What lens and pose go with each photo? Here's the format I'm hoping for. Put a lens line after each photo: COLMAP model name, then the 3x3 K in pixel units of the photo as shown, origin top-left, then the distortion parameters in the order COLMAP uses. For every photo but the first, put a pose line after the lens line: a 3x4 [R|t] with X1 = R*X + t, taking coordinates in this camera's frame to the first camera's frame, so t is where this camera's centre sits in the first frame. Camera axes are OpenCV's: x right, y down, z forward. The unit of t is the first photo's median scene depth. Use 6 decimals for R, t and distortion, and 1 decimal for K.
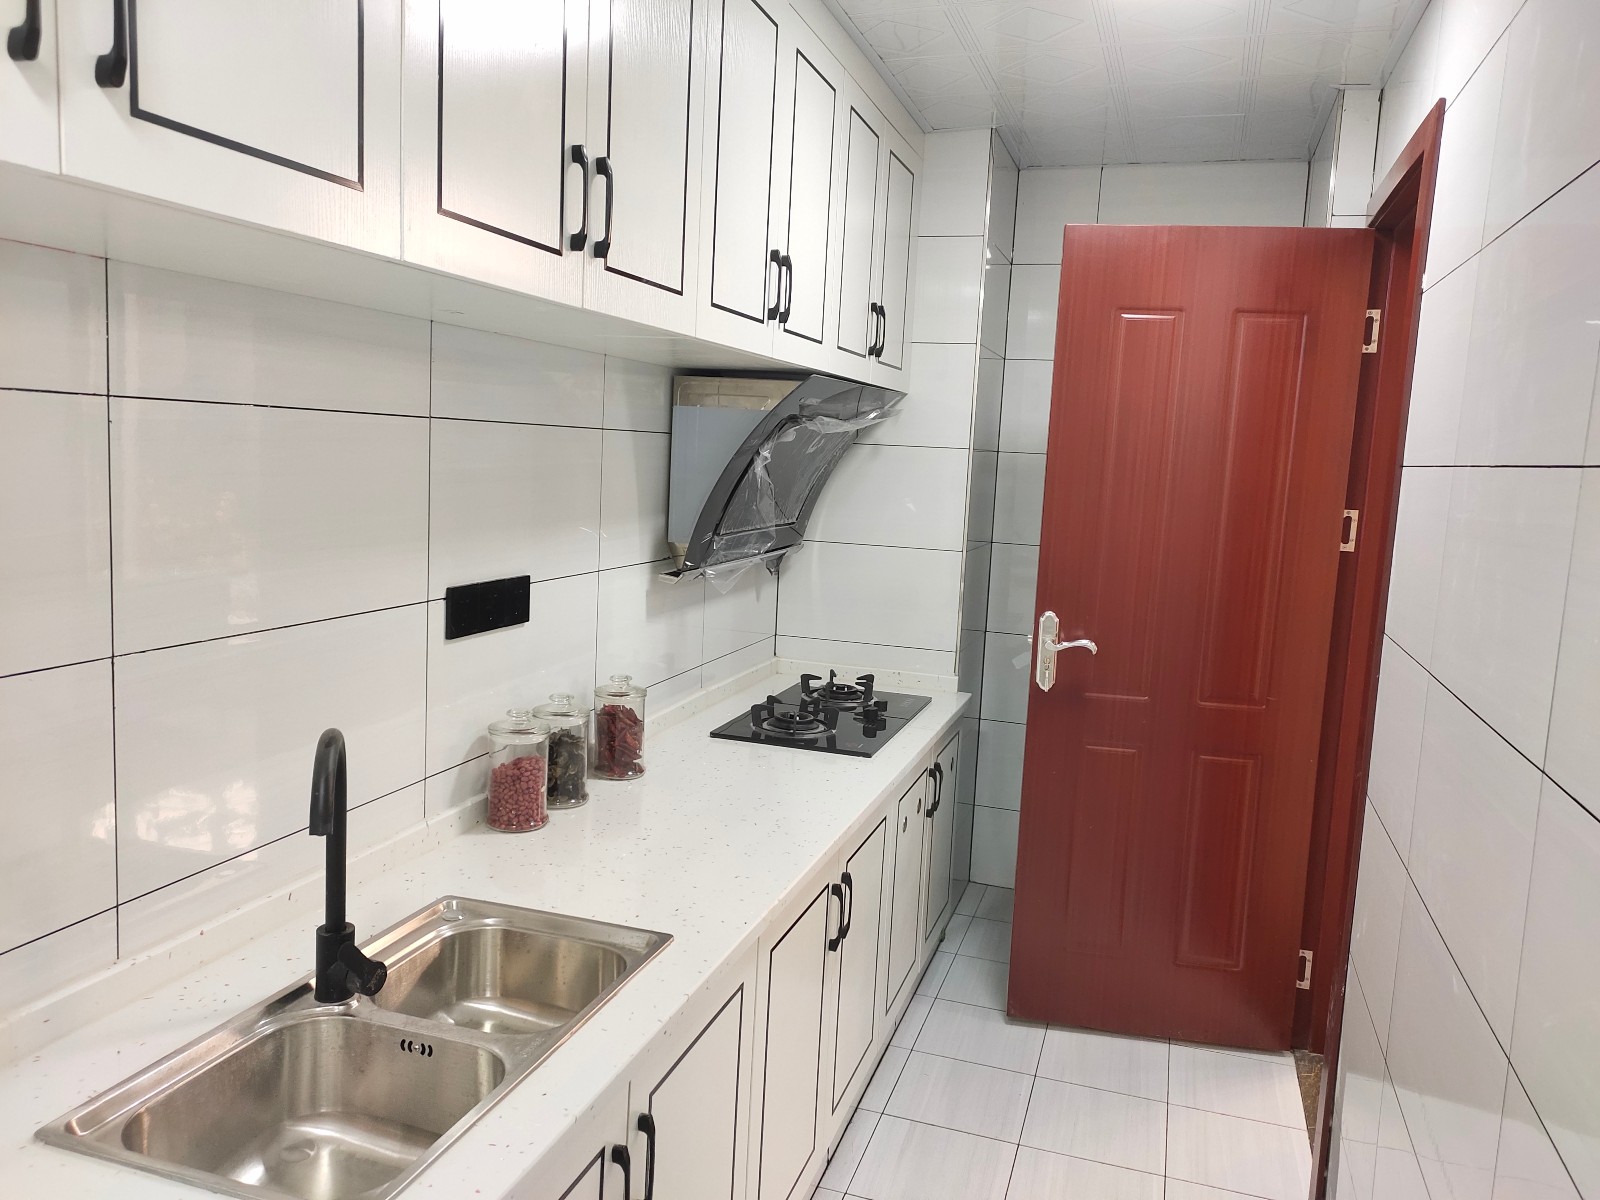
lens RADIAL K [[1185.5, 0, 806.2], [0, 1185.5, 595.1], [0, 0, 1]] dist [0.054859, -0.031002]
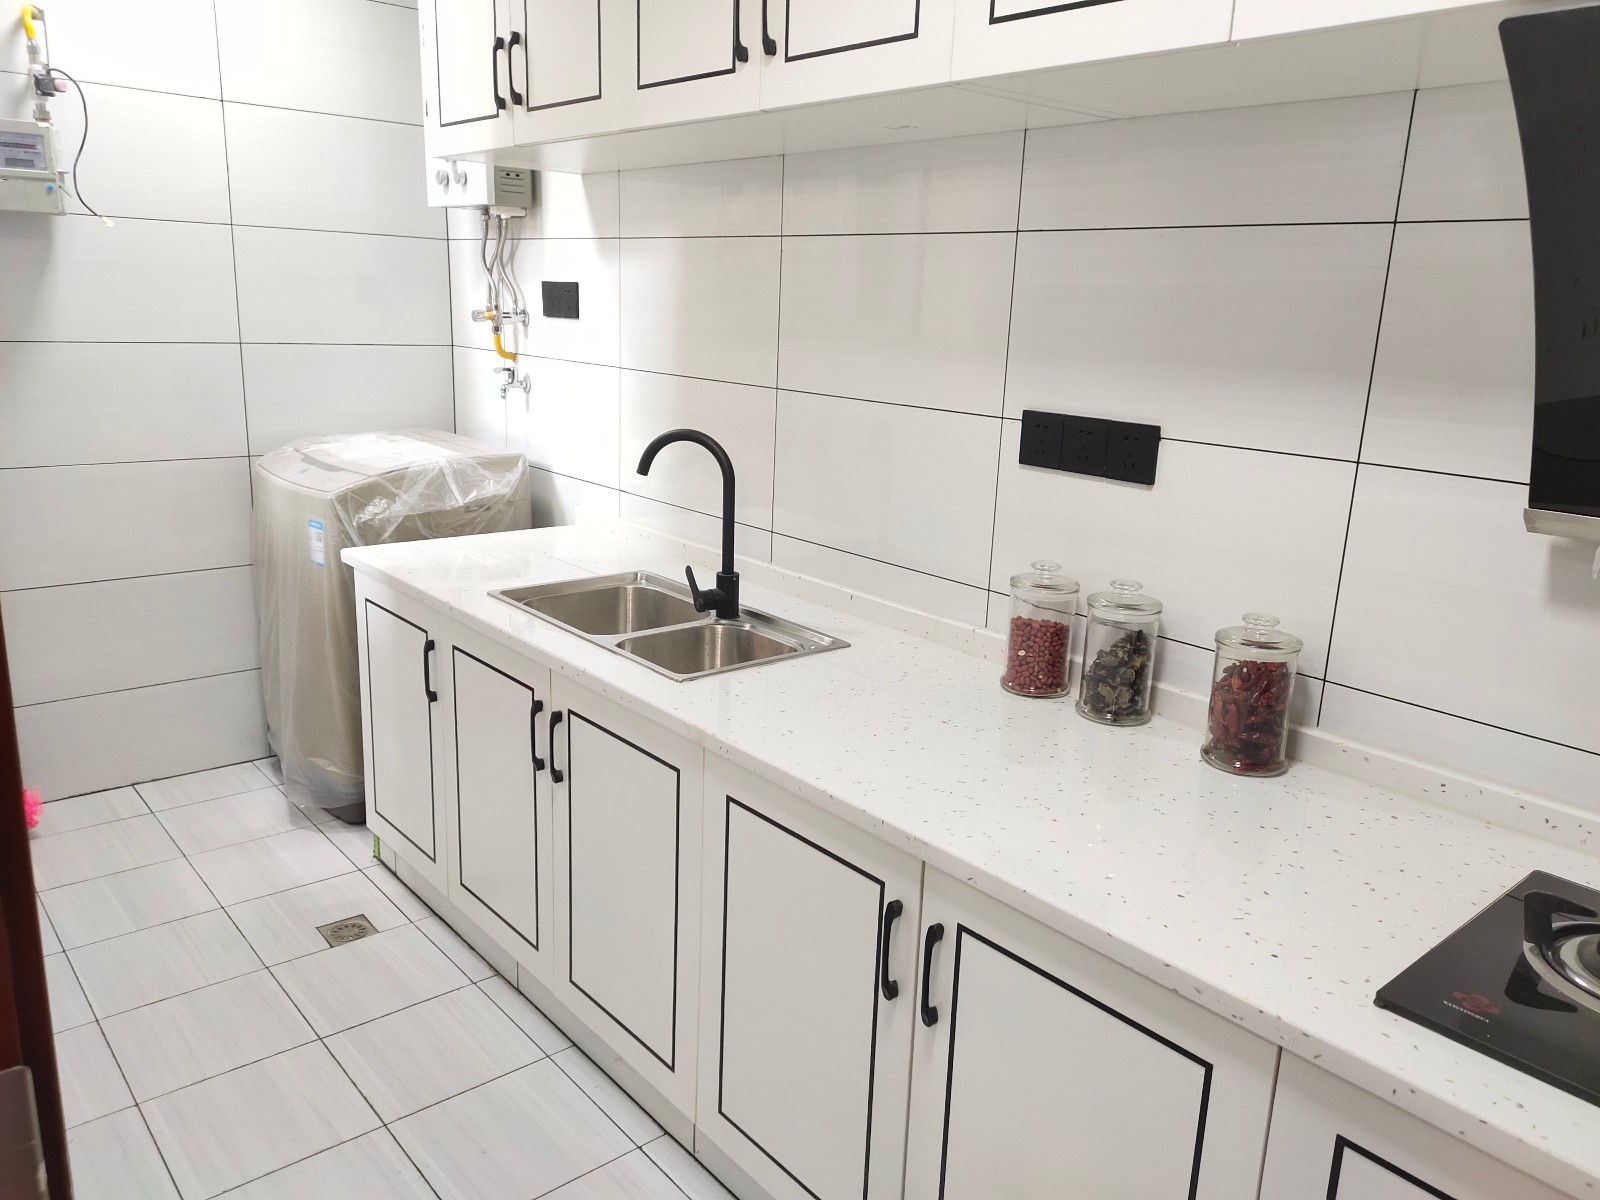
lens RADIAL K [[1185.5, 0, 798.2], [0, 1185.5, 595.5], [0, 0, 1]] dist [0.054859, -0.031002]
pose [[-0.515971, 0.147988, -0.843726, 0.612033], [-0.166680, 0.948793, 0.268348, -0.088263], [0.840233, 0.279092, -0.464883, 1.271655]]
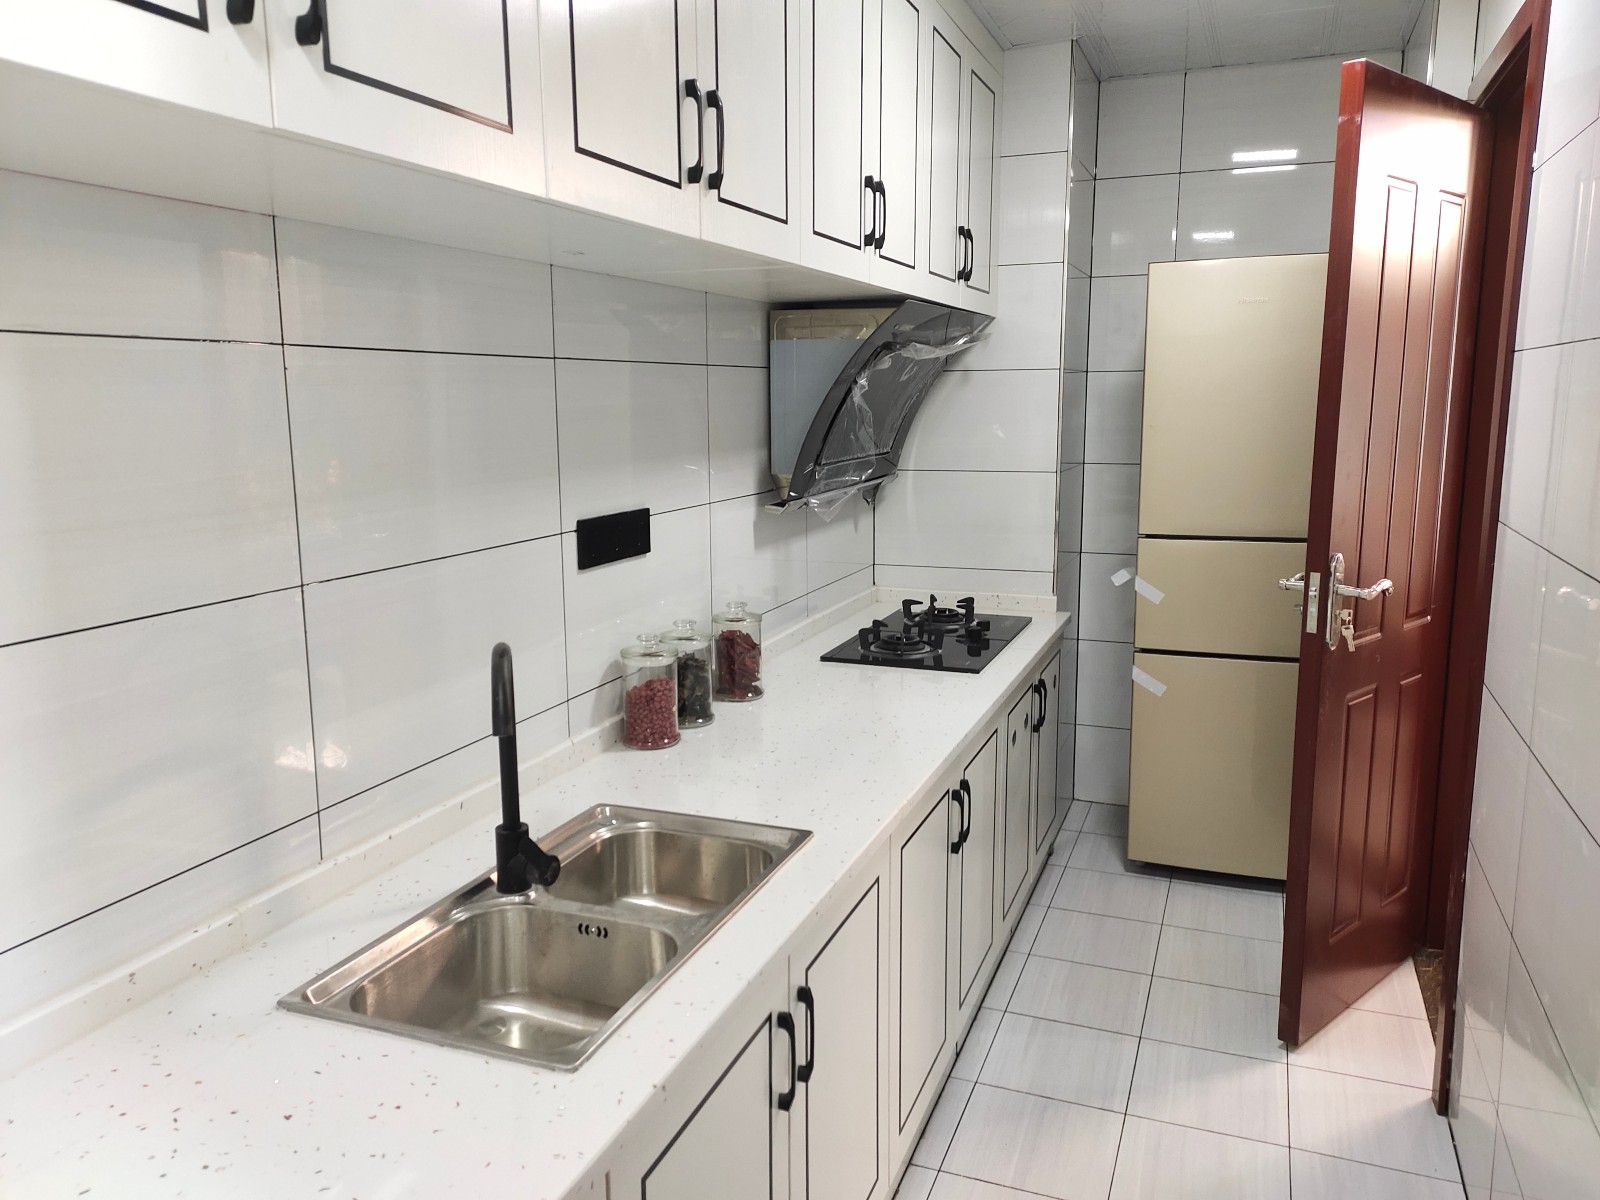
lens RADIAL K [[1185.5, 0, 804.8], [0, 1185.5, 597.0], [0, 0, 1]] dist [0.054859, -0.031002]
pose [[0.996845, -0.045168, -0.065272, -0.032640], [0.048003, 0.997941, 0.042528, 0.025082], [0.063217, -0.045527, 0.996961, -0.039732]]
